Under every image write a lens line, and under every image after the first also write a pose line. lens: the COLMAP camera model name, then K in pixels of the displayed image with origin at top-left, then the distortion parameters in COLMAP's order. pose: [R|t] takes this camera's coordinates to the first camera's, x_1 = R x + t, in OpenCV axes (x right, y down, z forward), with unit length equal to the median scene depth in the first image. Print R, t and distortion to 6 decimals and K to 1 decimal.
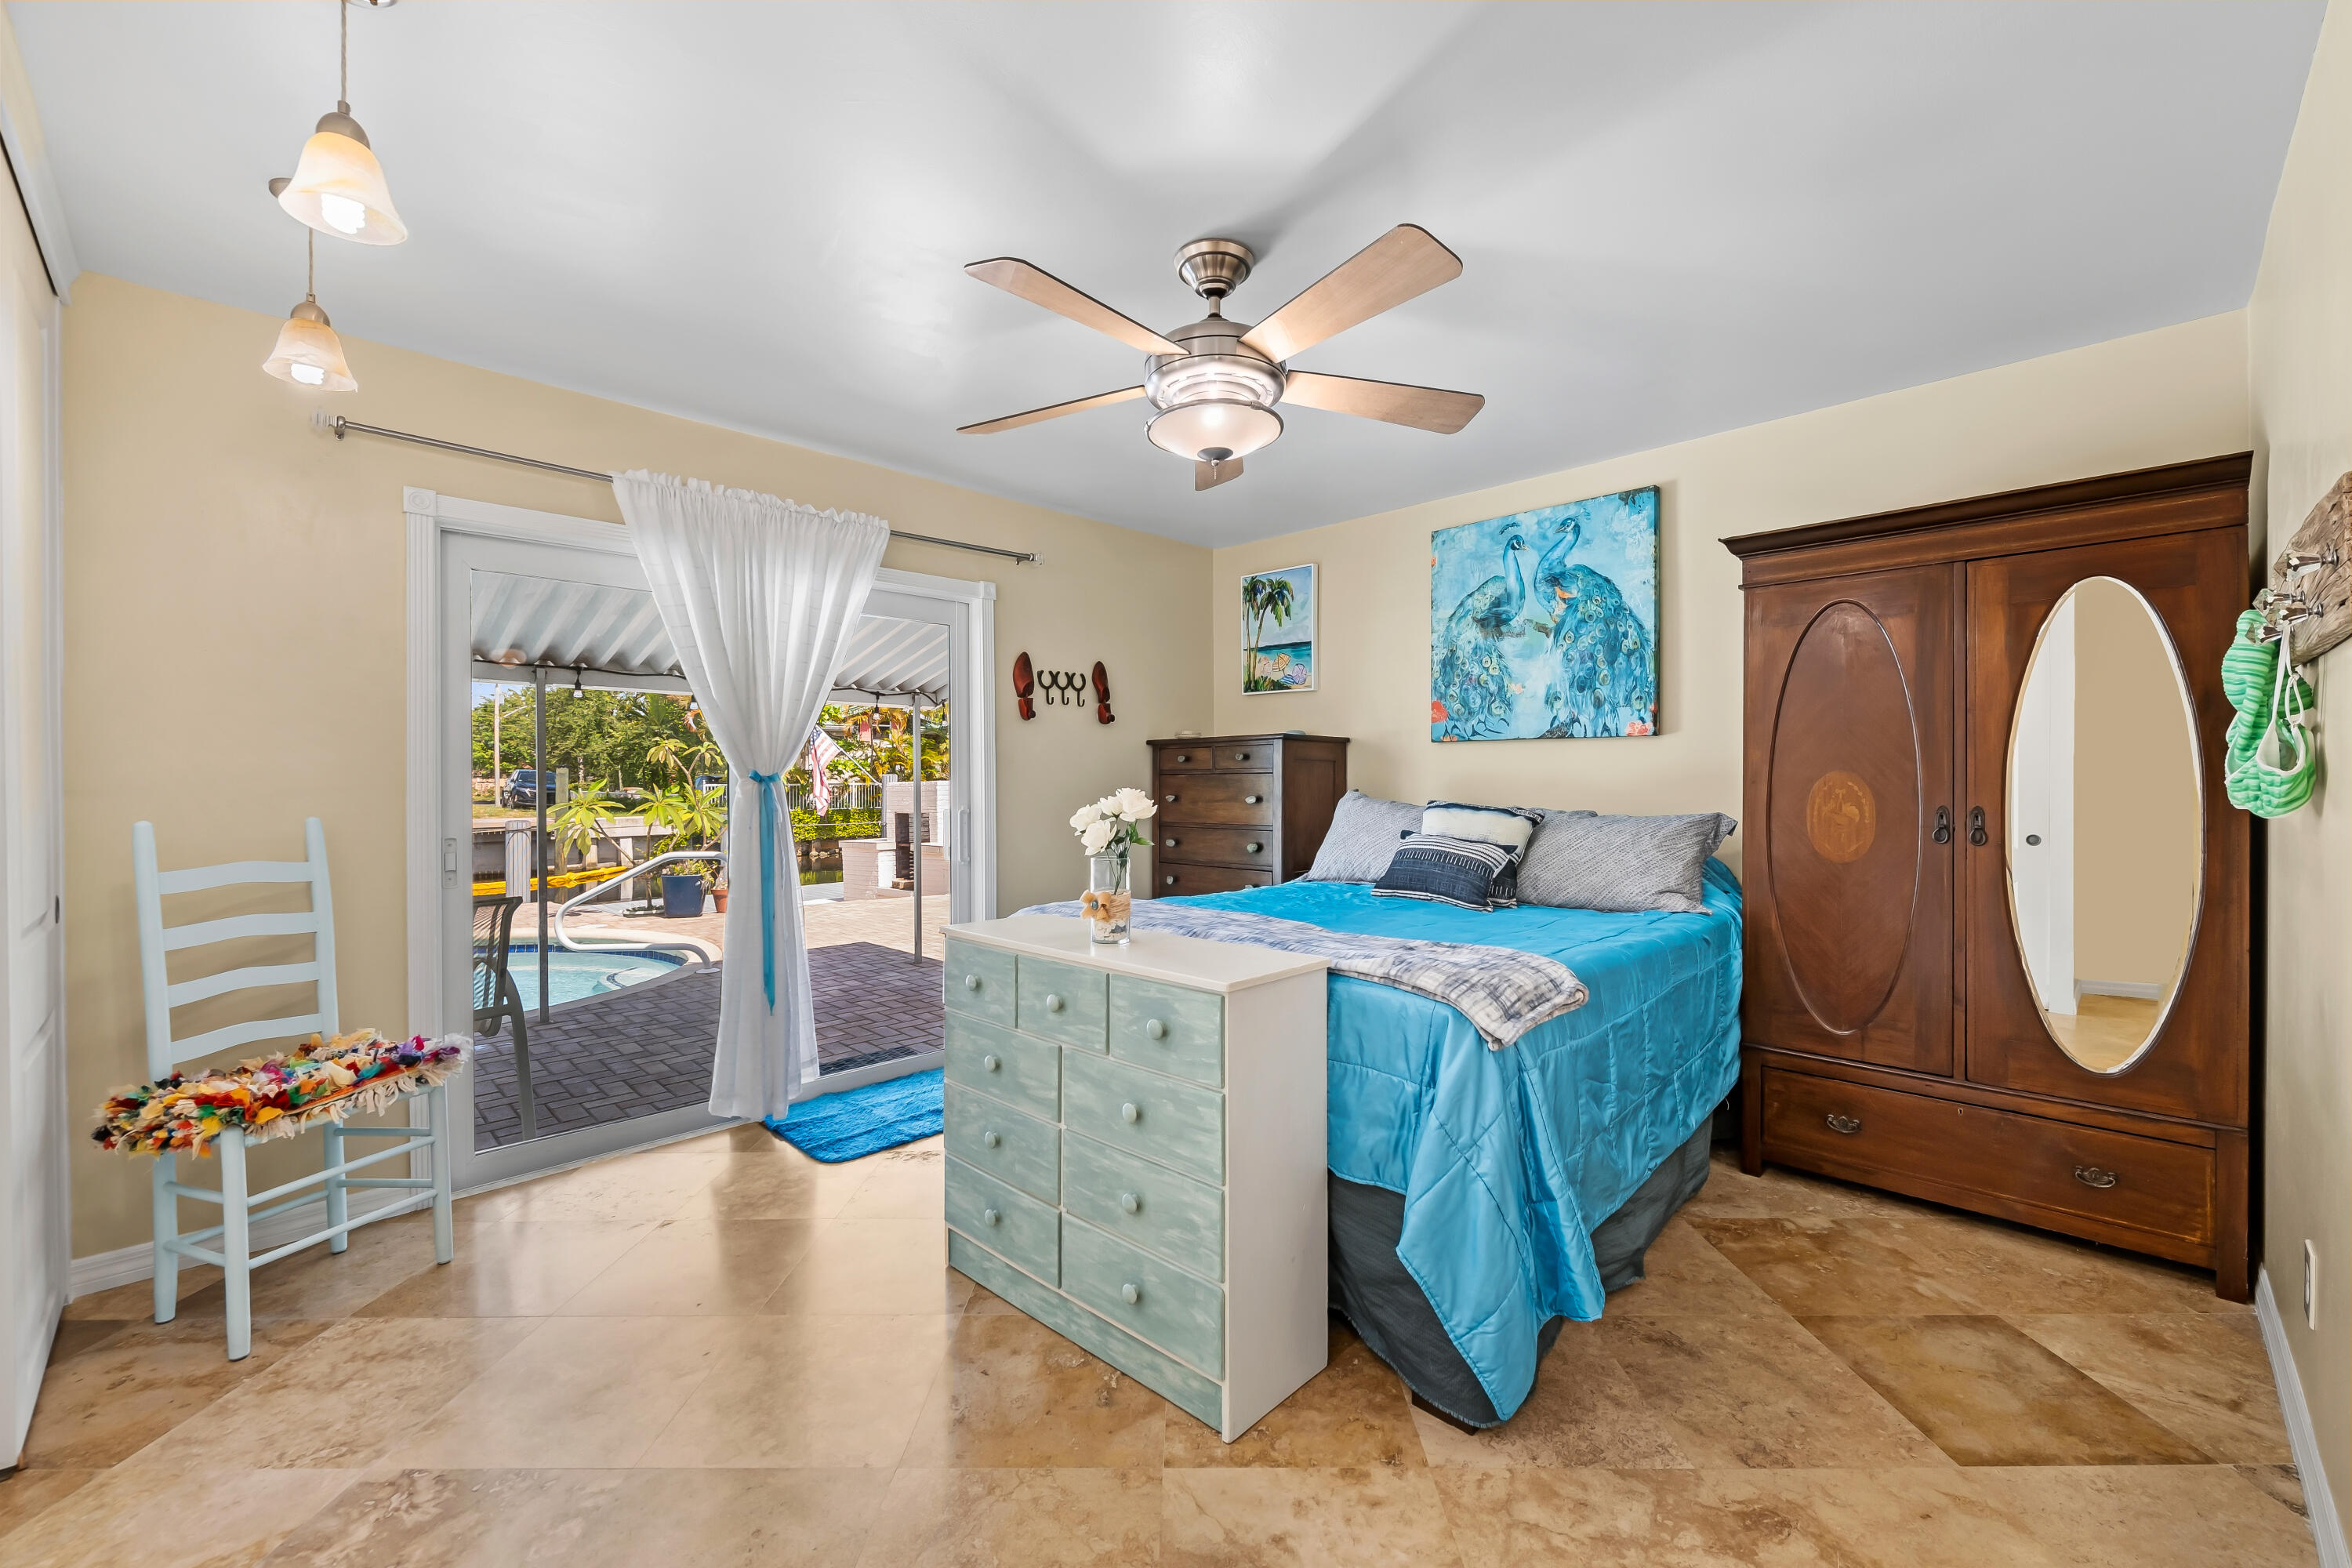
lens RADIAL K [[935.6, 0, 1185.1], [0, 935.6, 782.9], [0, 0, 1]] dist [0.001370, -0.002681]
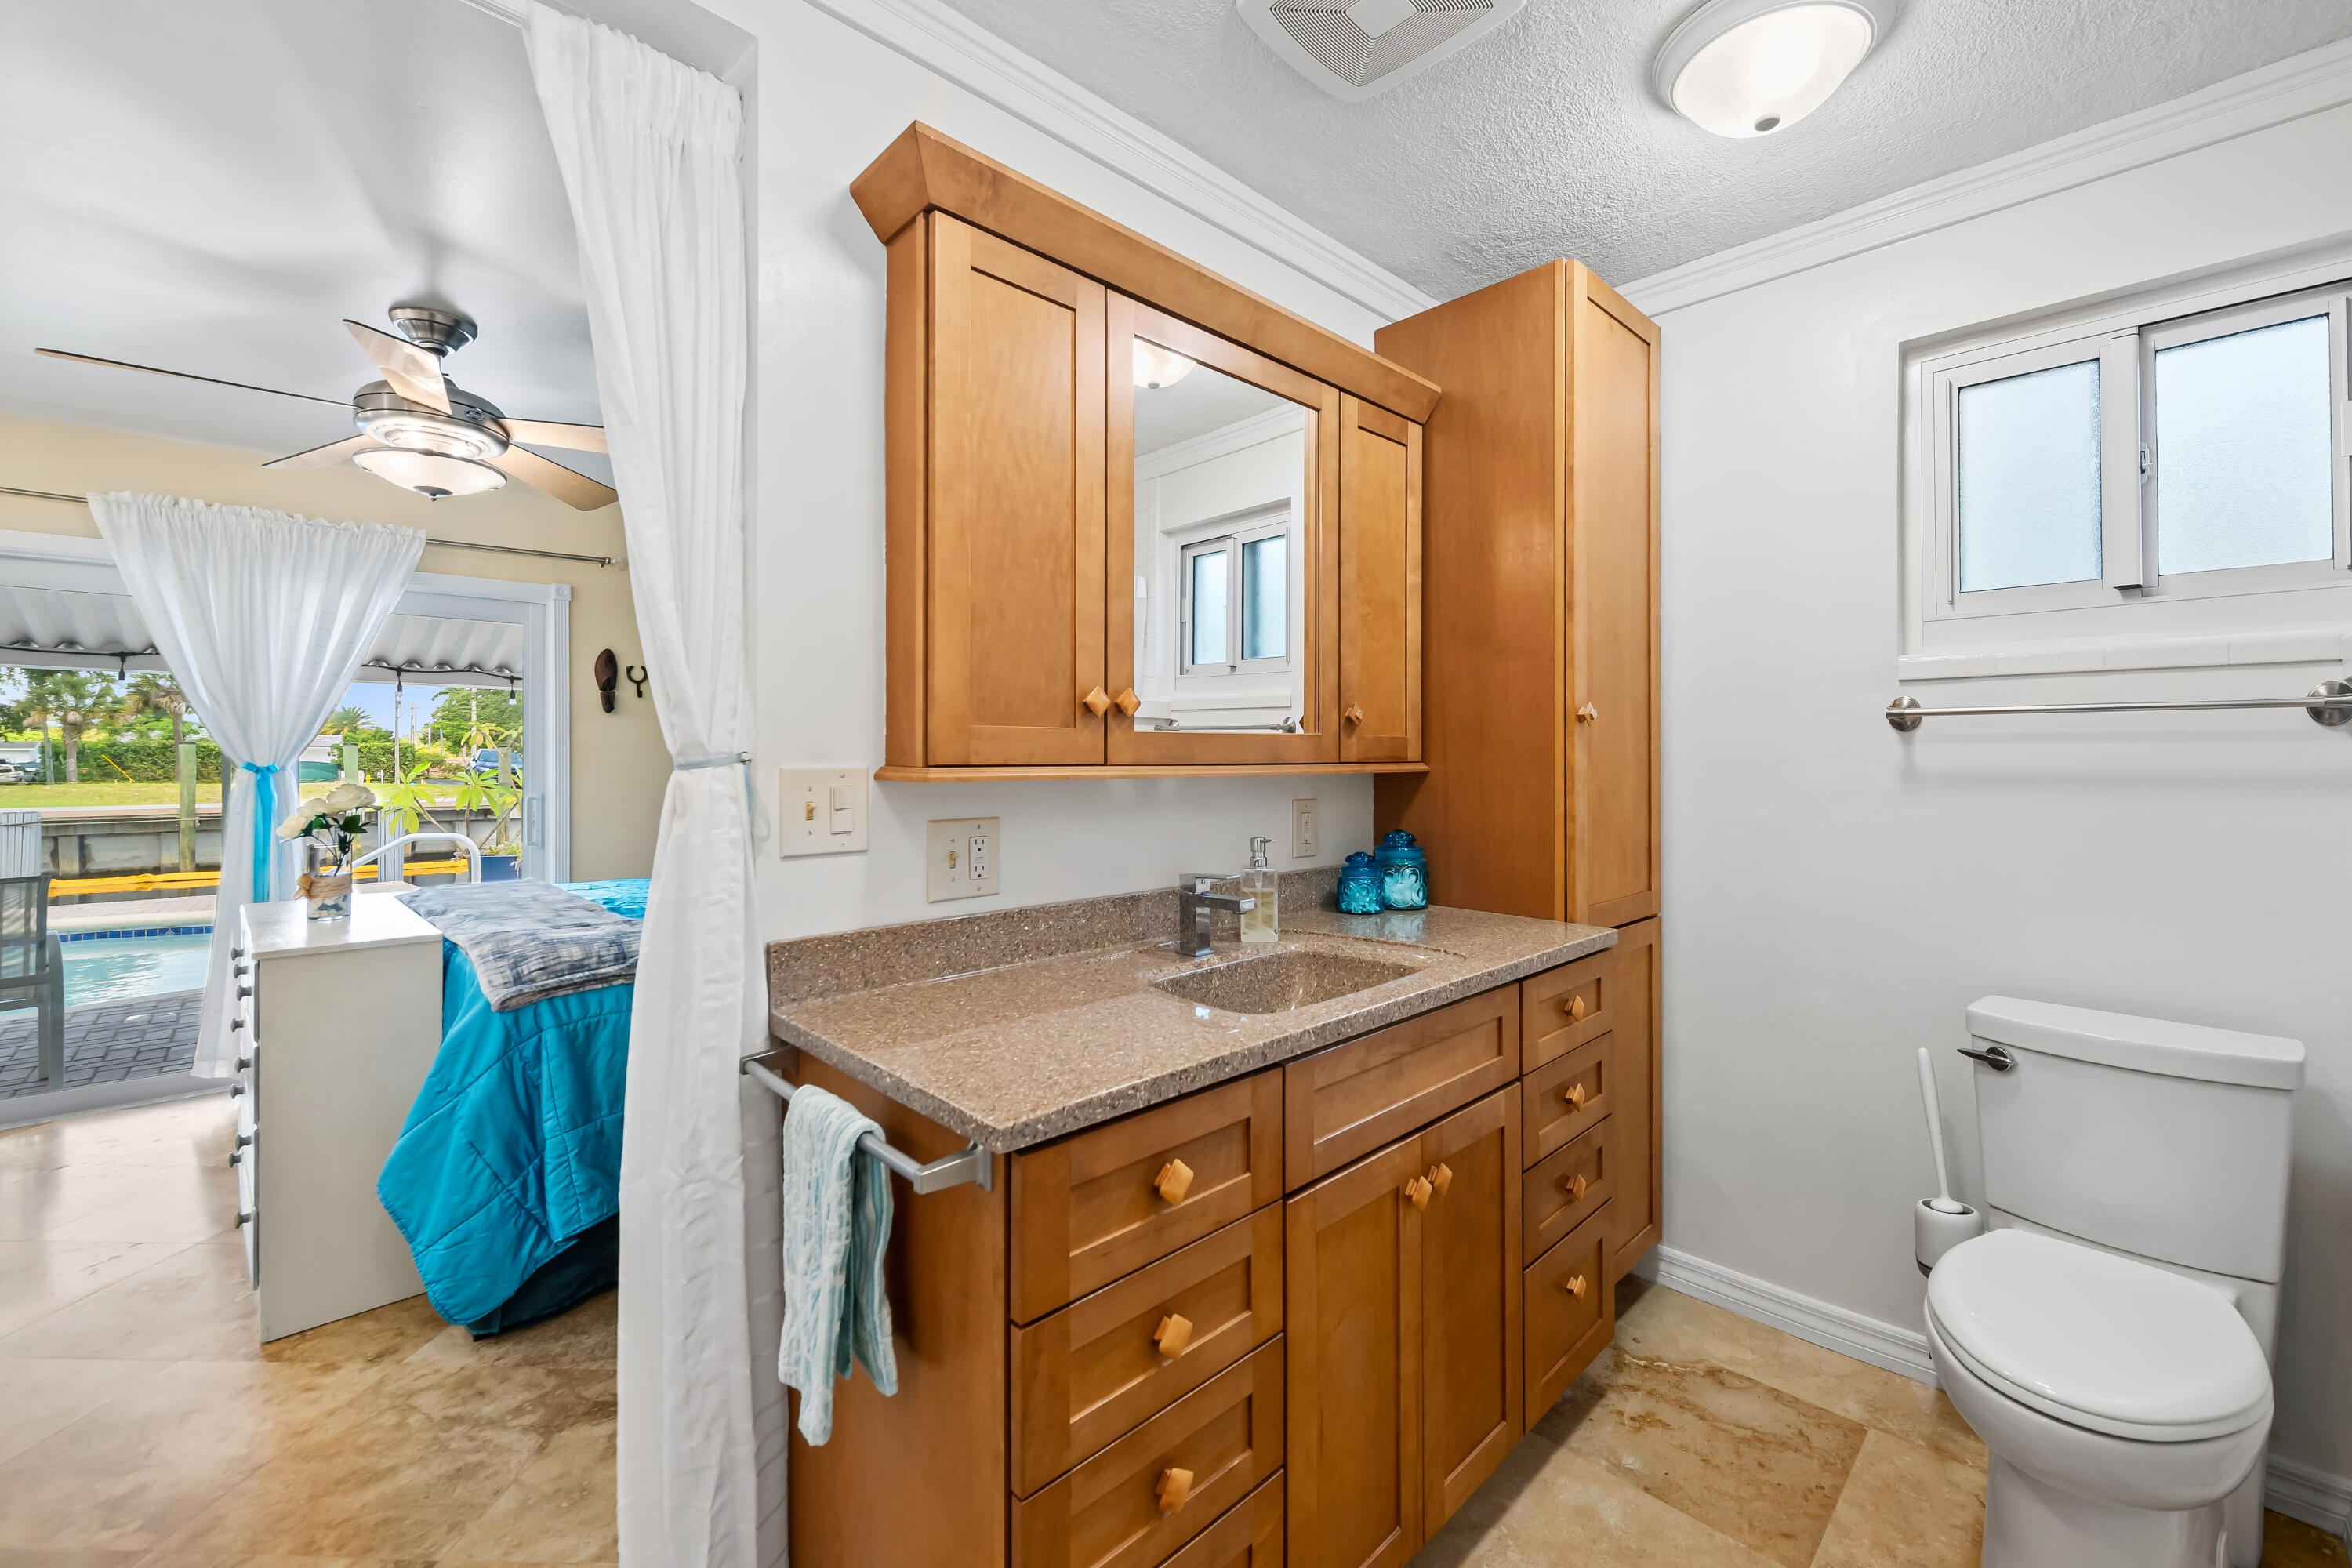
lens RADIAL K [[935.6, 0, 1164.0], [0, 935.6, 763.7], [0, 0, 1]] dist [0.001370, -0.002681]
pose [[0.999812, 0.001772, -0.019291, 0.655541], [-0.001753, 0.999998, 0.001028, -0.013732], [0.019292, -0.000994, 0.999813, -0.081628]]
